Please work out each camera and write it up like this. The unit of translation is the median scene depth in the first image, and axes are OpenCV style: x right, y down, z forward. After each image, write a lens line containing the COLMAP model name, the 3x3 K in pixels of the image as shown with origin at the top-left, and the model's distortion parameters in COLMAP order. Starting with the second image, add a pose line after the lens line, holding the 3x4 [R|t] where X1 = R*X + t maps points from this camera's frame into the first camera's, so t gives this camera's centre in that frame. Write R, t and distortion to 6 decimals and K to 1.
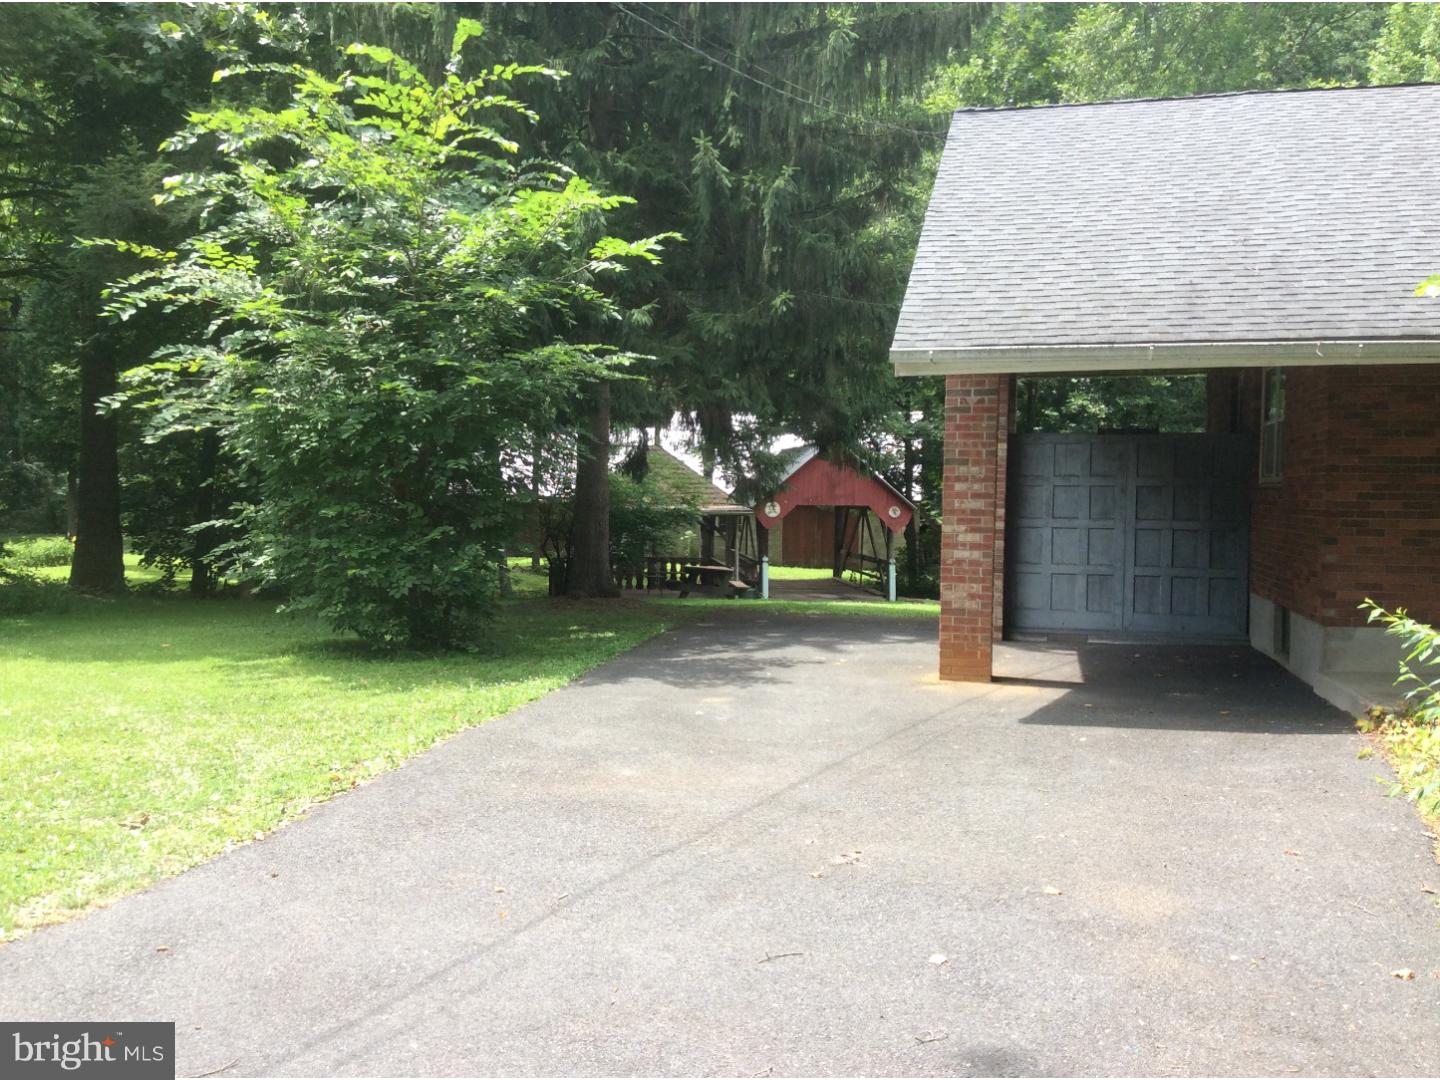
lens RADIAL K [[1330.9, 0, 722.7], [0, 1330.9, 546.2], [0, 0, 1]] dist [0.179450, -0.414605]
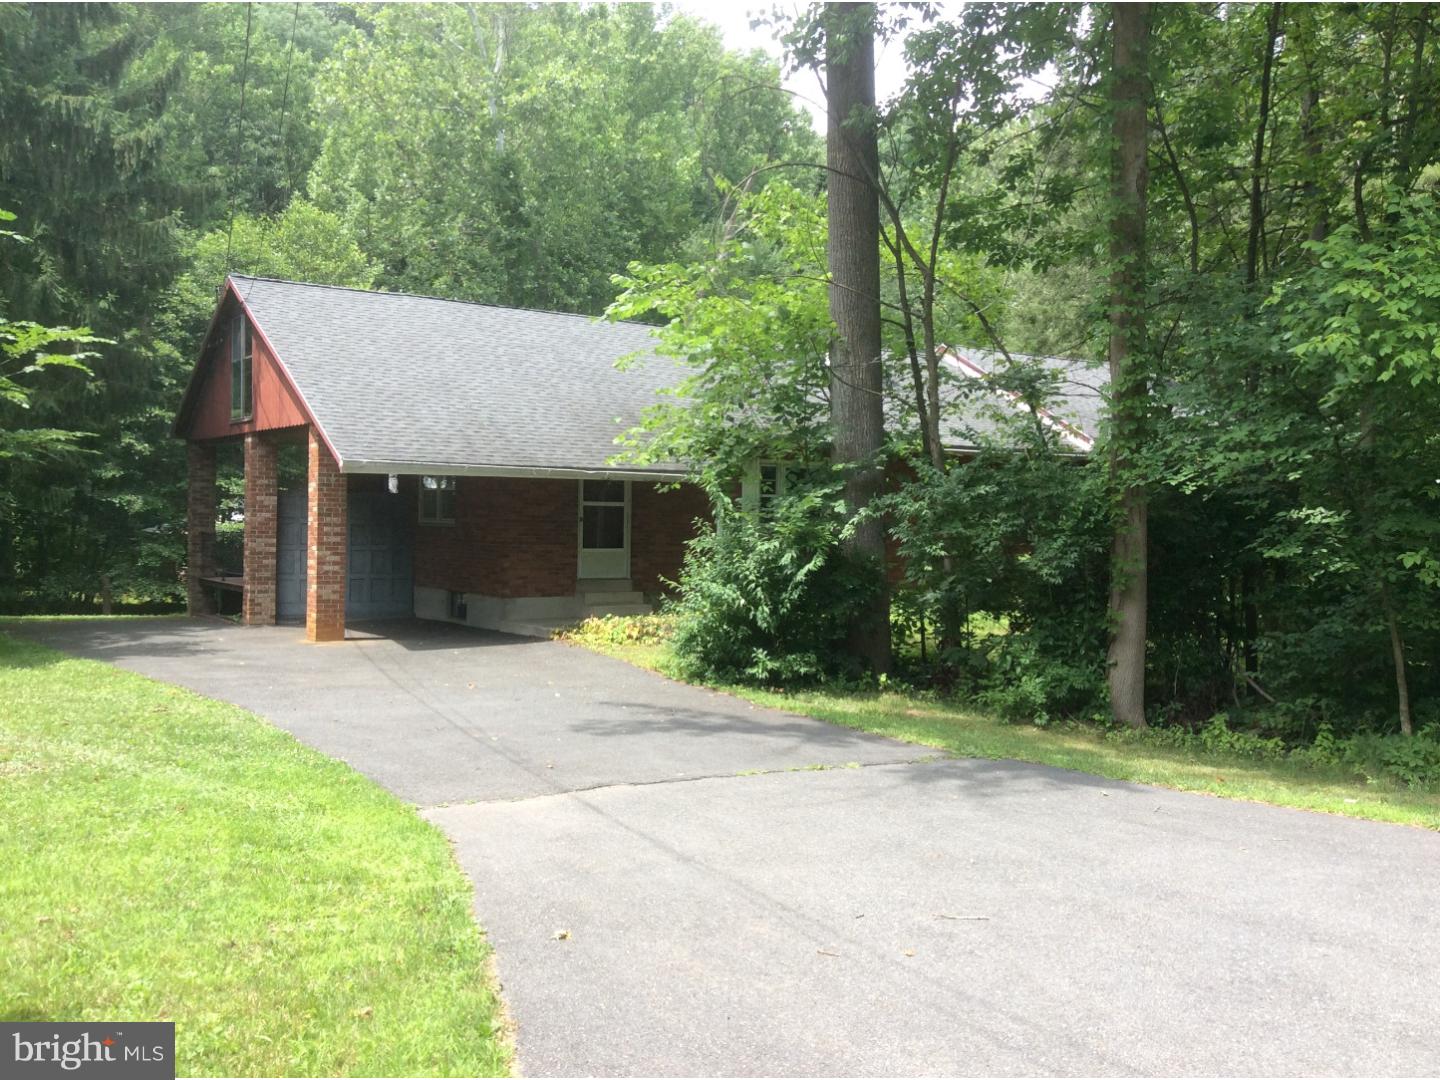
lens RADIAL K [[1330.9, 0, 722.7], [0, 1330.9, 546.2], [0, 0, 1]] dist [0.179450, -0.414605]
pose [[0.669596, -0.014059, 0.742592, -0.777889], [0.018982, 0.999818, 0.001813, -0.015673], [-0.742483, 0.012882, 0.669742, -0.552748]]
